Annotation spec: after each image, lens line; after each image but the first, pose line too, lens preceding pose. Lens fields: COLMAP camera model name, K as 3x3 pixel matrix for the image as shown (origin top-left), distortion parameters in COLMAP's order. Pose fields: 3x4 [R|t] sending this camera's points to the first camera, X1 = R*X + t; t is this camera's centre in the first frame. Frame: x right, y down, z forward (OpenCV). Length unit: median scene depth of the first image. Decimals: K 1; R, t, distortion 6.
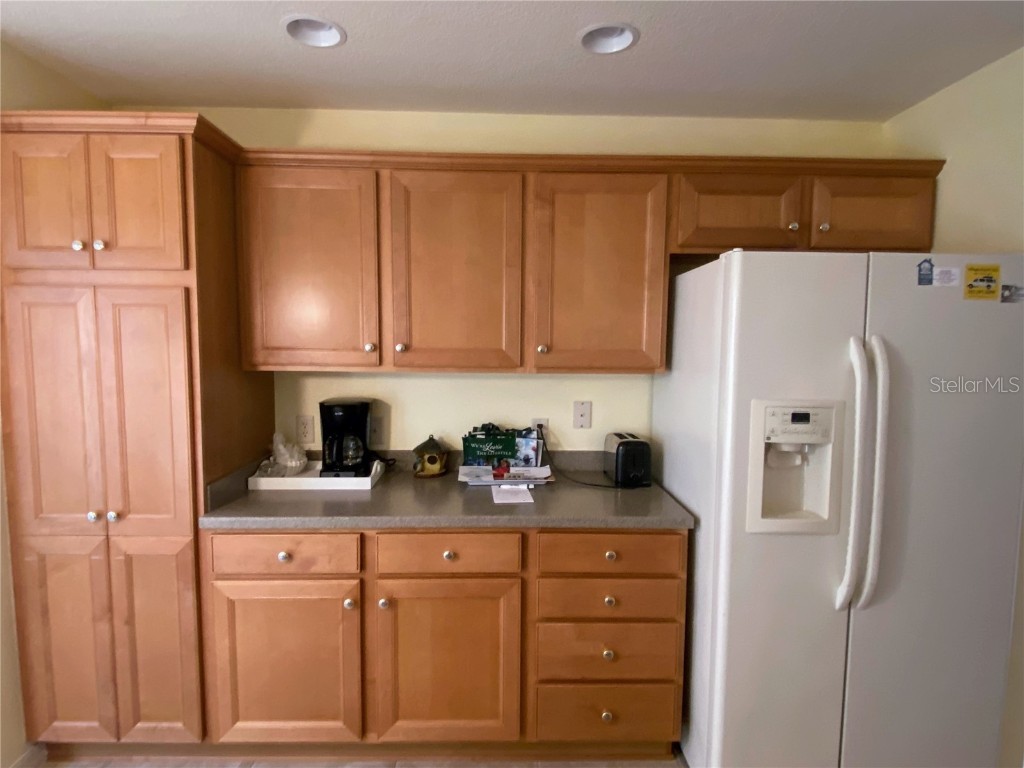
lens RADIAL K [[546.0, 0, 512.0], [0, 546.0, 384.0], [0, 0, 1]] dist [0.000863, -0.000444]
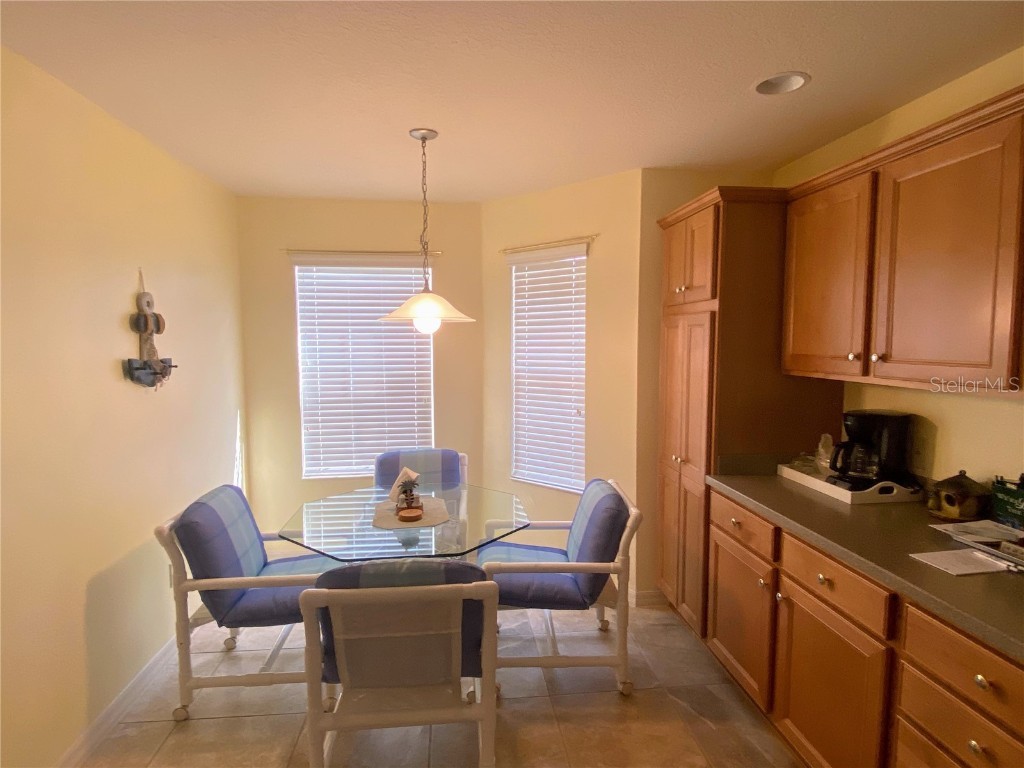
lens RADIAL K [[546.0, 0, 512.0], [0, 546.0, 384.0], [0, 0, 1]] dist [0.000863, -0.000444]
pose [[0.094817, 0.074117, -0.992732, 0.648677], [-0.082801, 0.994356, 0.066330, -0.033692], [0.992045, 0.075910, 0.100418, 0.303556]]
